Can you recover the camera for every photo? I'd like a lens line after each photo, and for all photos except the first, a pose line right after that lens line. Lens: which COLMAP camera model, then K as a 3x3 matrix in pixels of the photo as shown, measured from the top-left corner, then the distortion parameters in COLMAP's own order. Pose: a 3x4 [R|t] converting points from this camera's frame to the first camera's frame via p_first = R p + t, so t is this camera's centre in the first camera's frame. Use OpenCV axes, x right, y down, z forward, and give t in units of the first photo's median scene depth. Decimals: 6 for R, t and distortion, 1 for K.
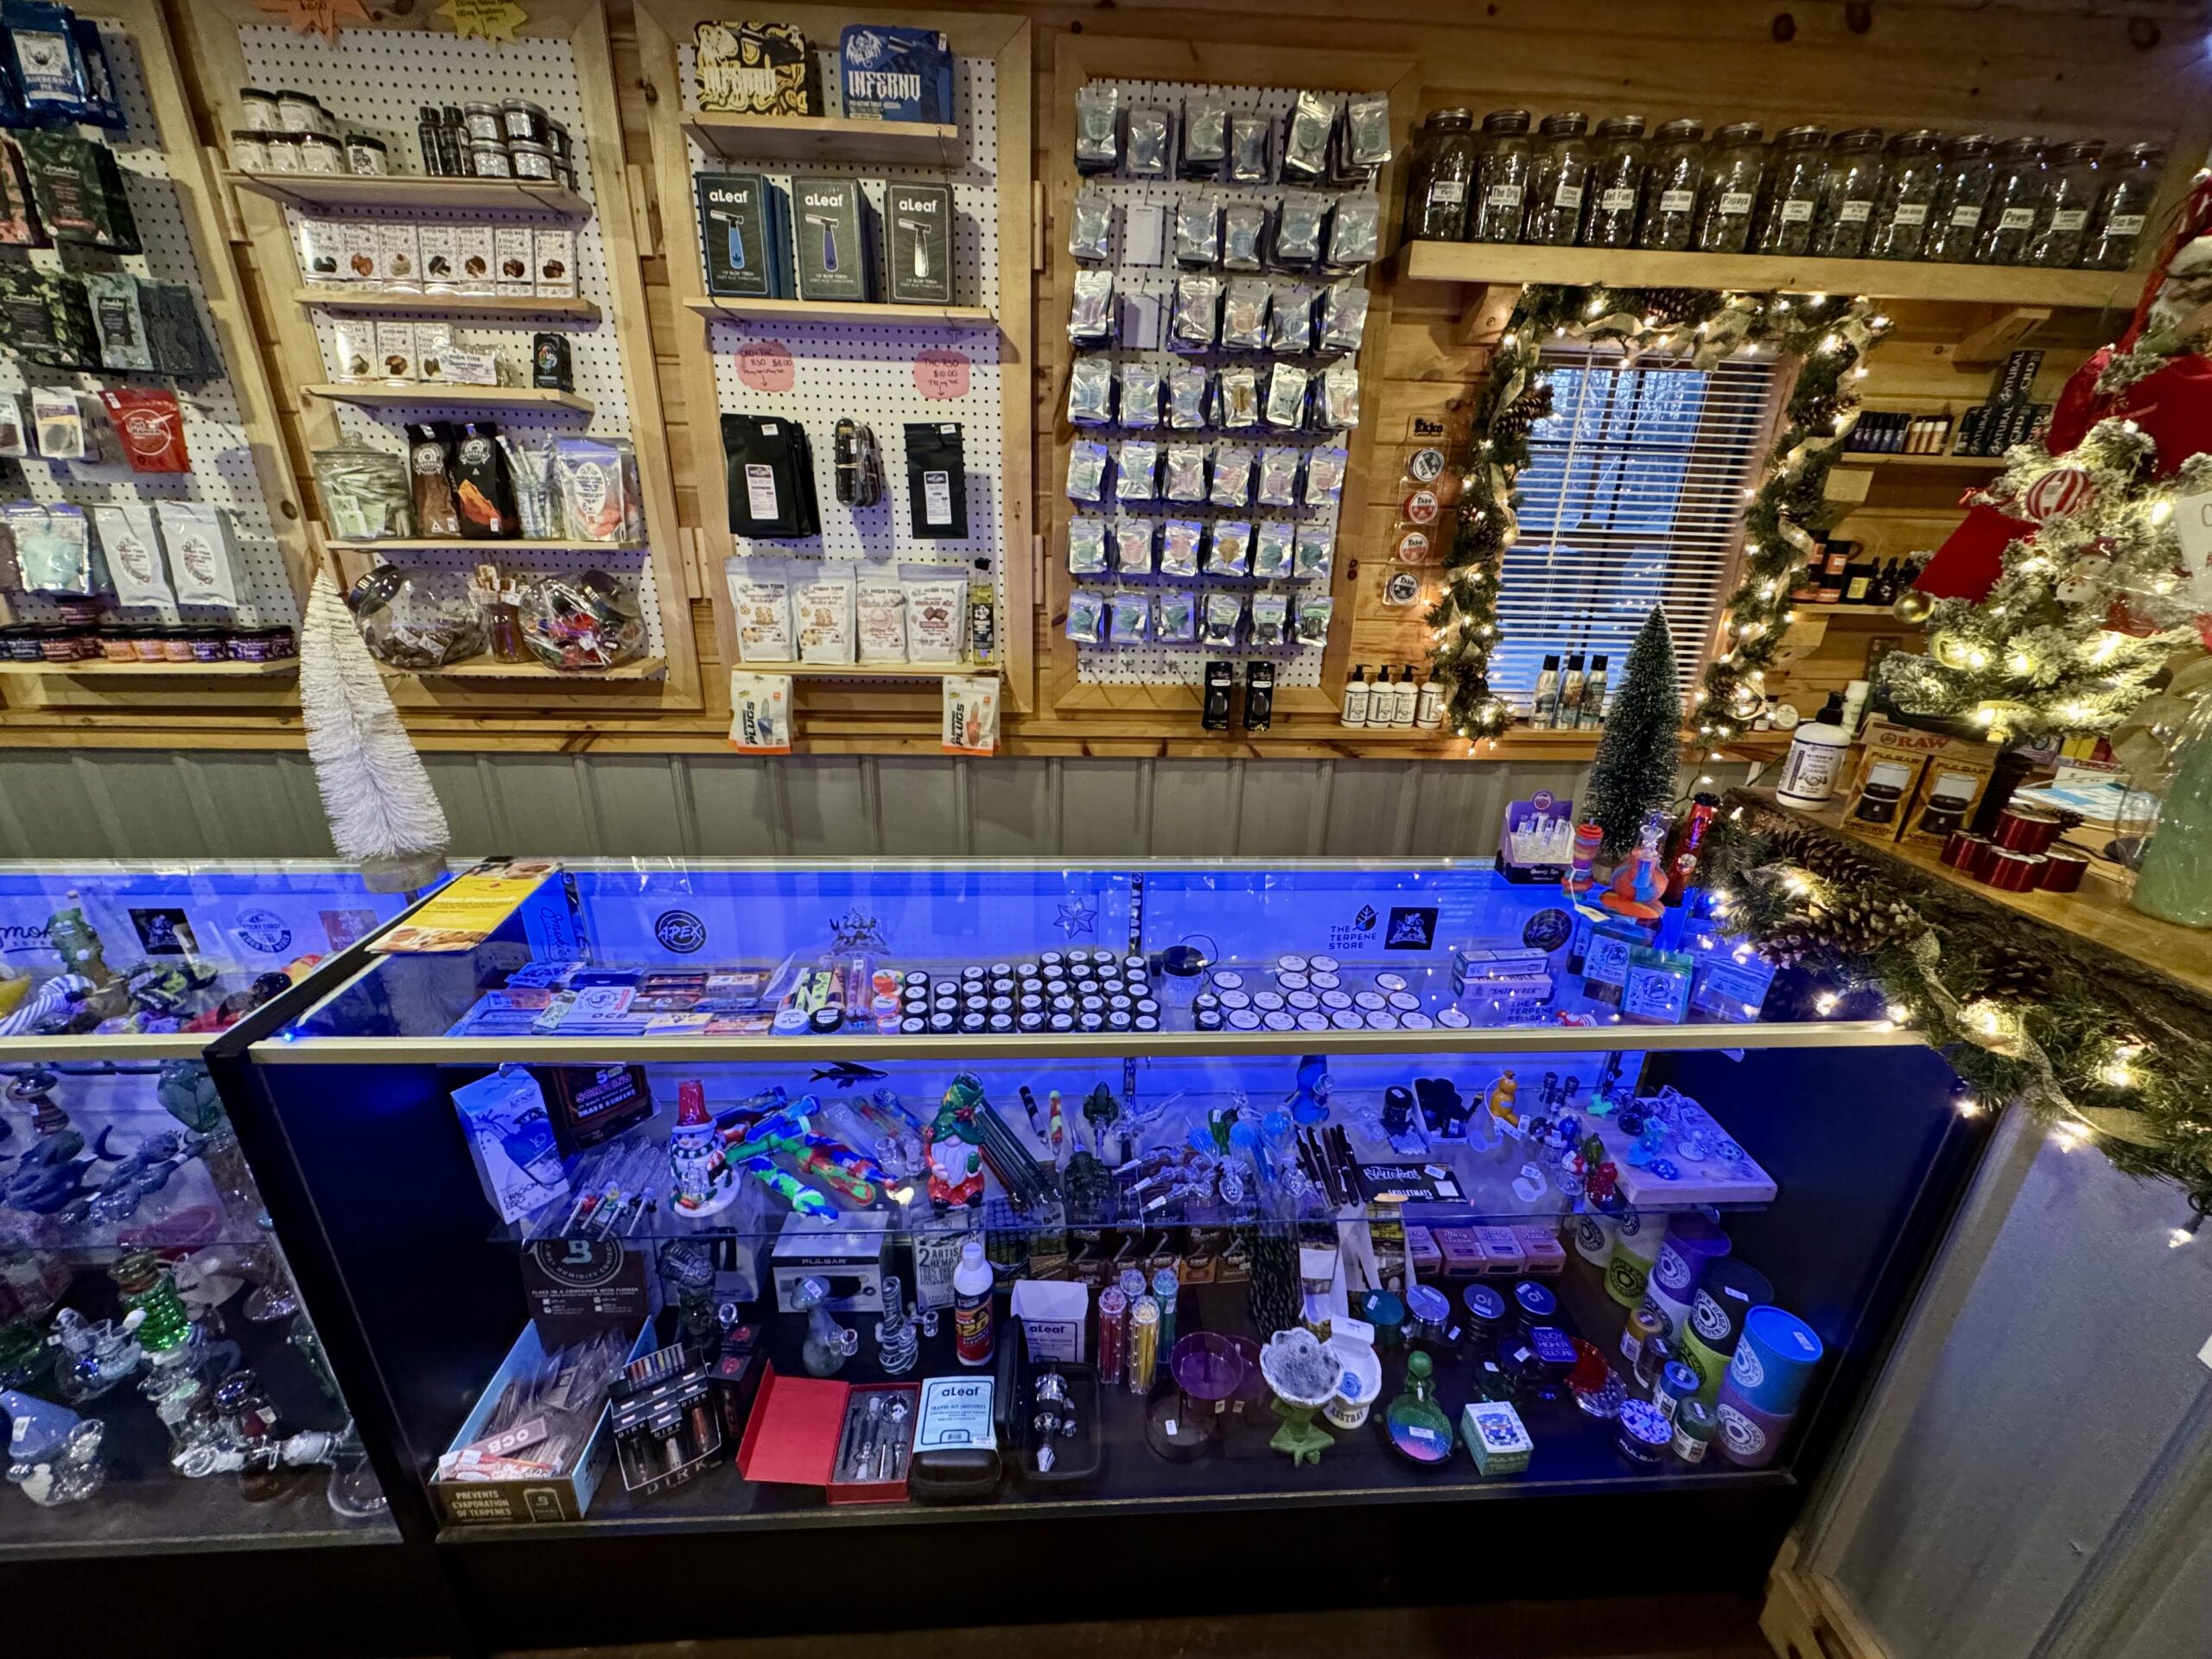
lens RADIAL K [[885.4, 0, 1106.0], [0, 885.4, 829.5], [0, 0, 1]] dist [-0.002222, 0.000548]
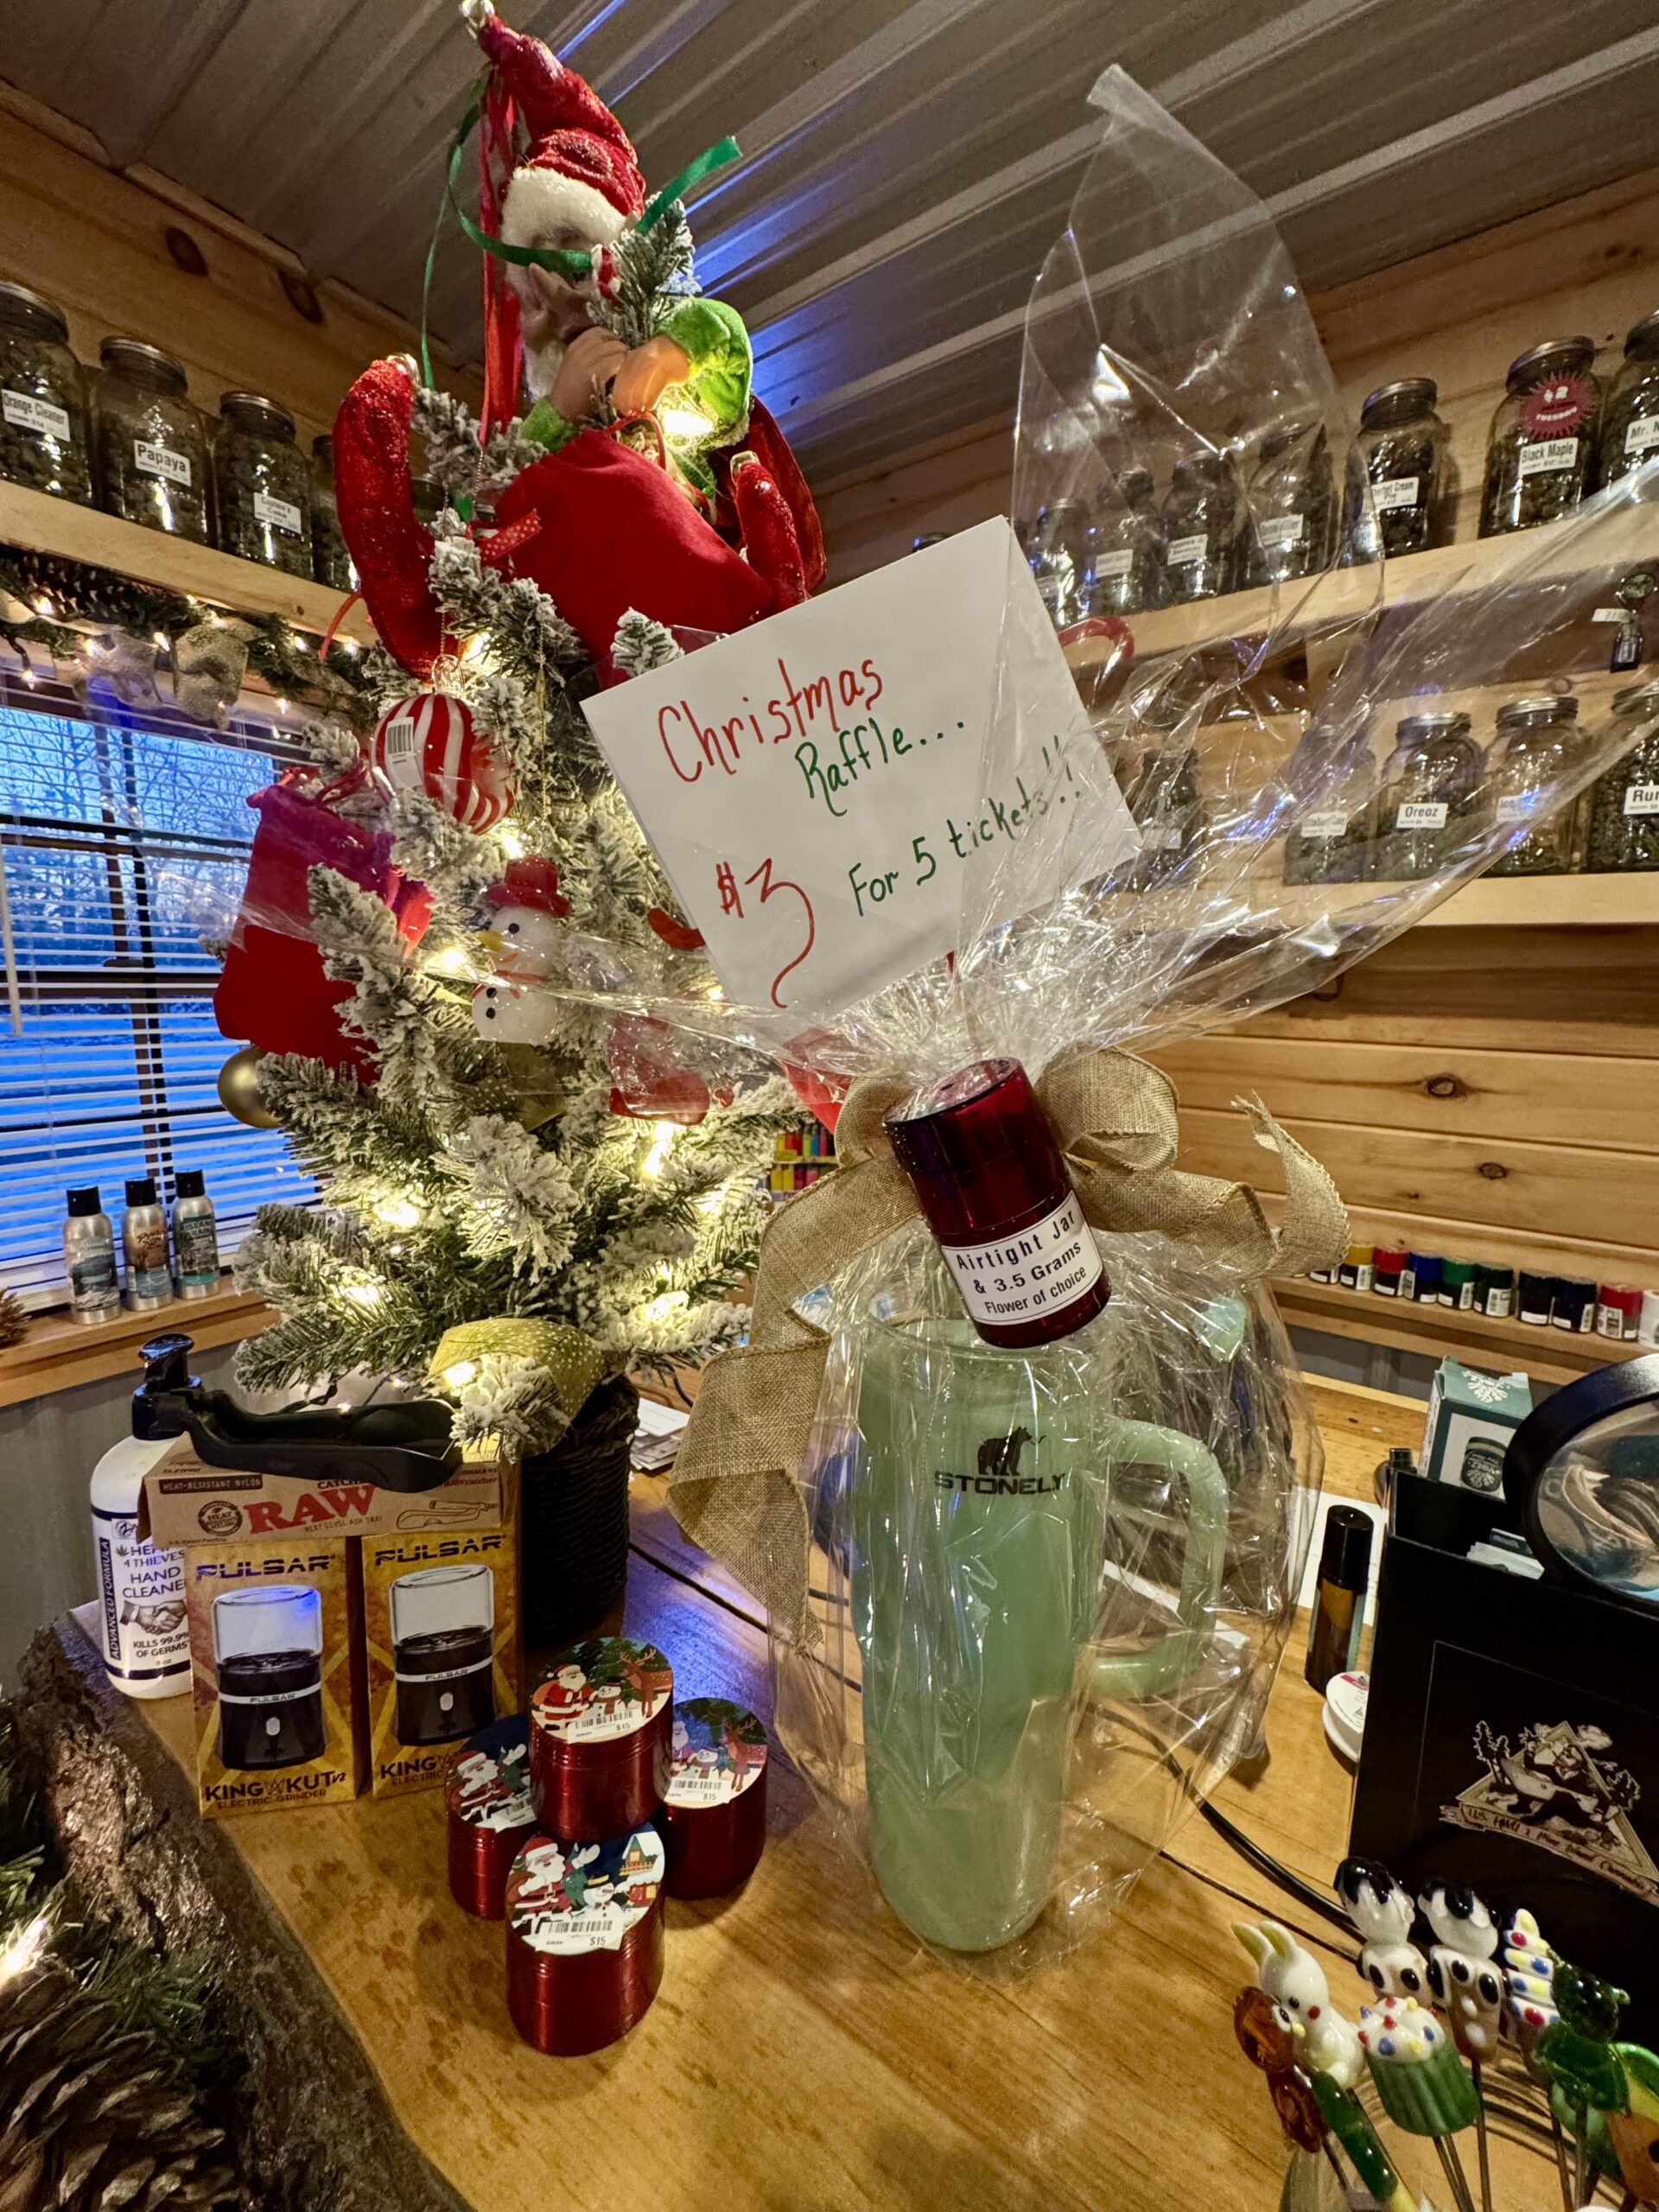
lens RADIAL K [[885.4, 0, 829.5], [0, 885.4, 1106.0], [0, 0, 1]] dist [-0.002222, 0.000548]
pose [[0.642601, -0.126497, 0.755687, 0.460377], [0.277833, 0.957622, -0.075957, -0.088687], [-0.714054, 0.258765, 0.650514, 0.354010]]
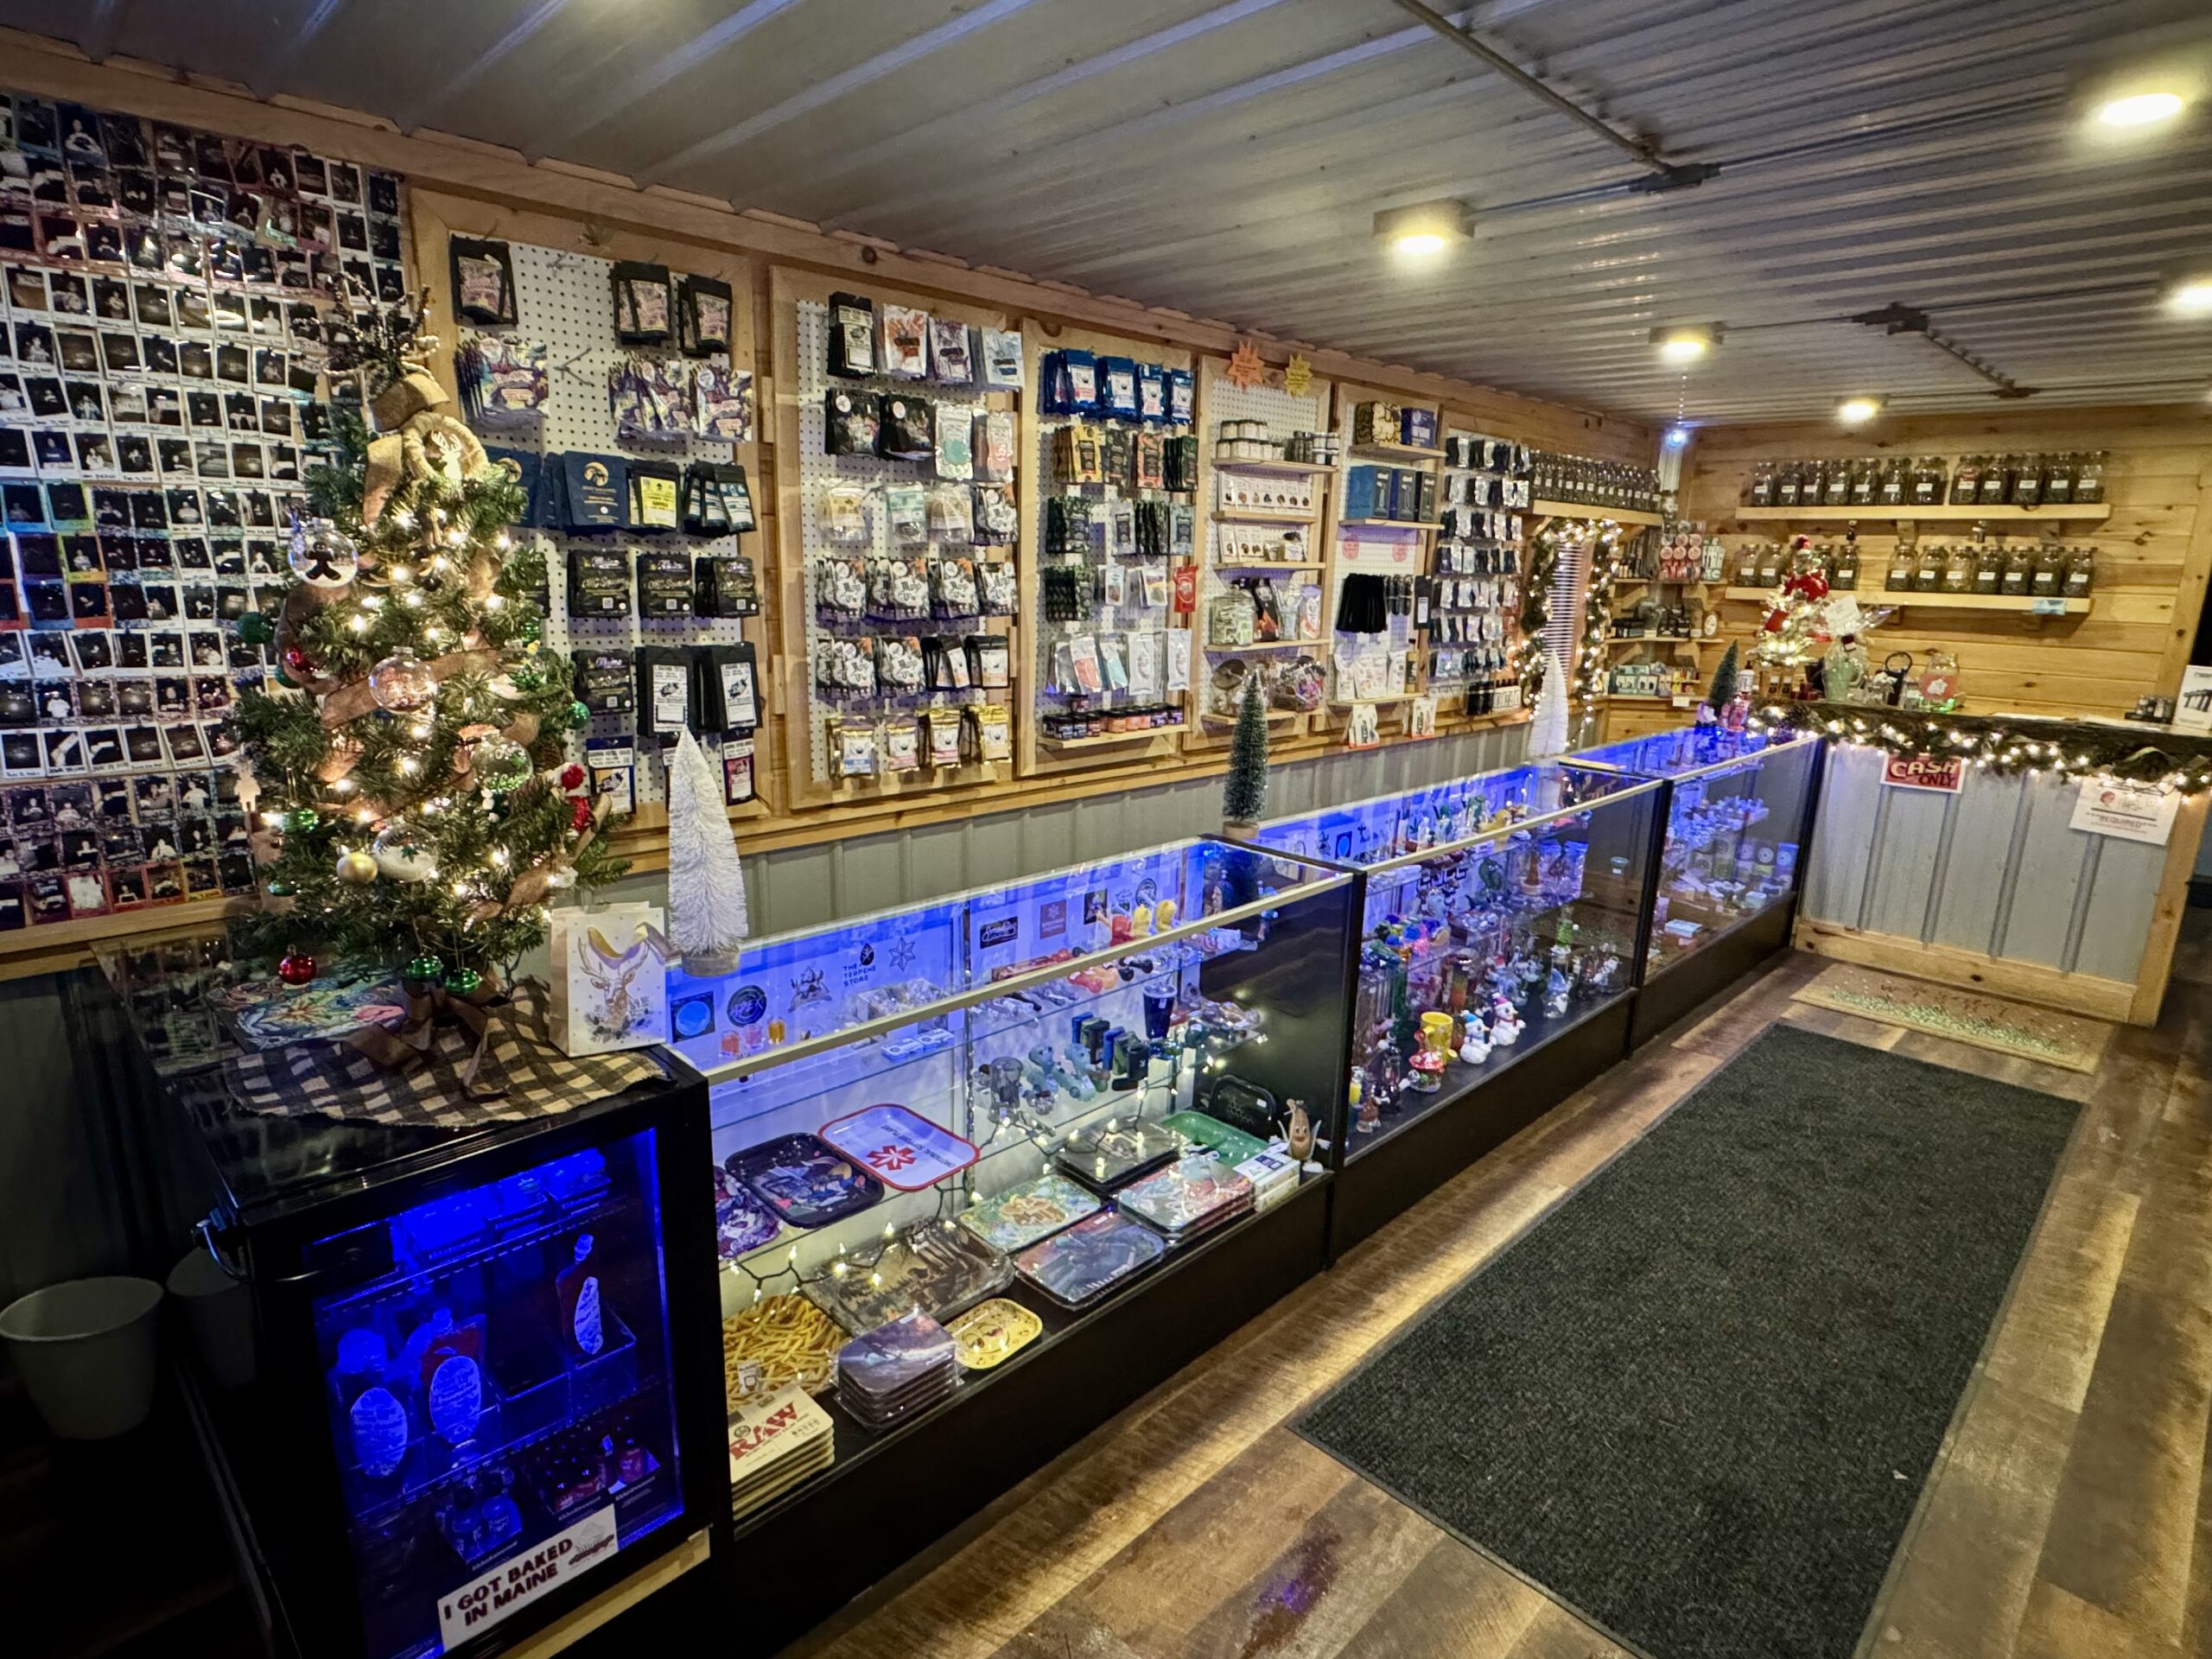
lens RADIAL K [[1166.2, 0, 1106.0], [0, 1166.2, 829.5], [0, 0, 1]] dist [-0.000813, -0.000200]
pose [[0.747599, -0.156312, 0.645494, -2.519831], [0.233948, 0.971594, -0.035674, 0.037125], [-0.621582, 0.177682, 0.762932, -0.489260]]
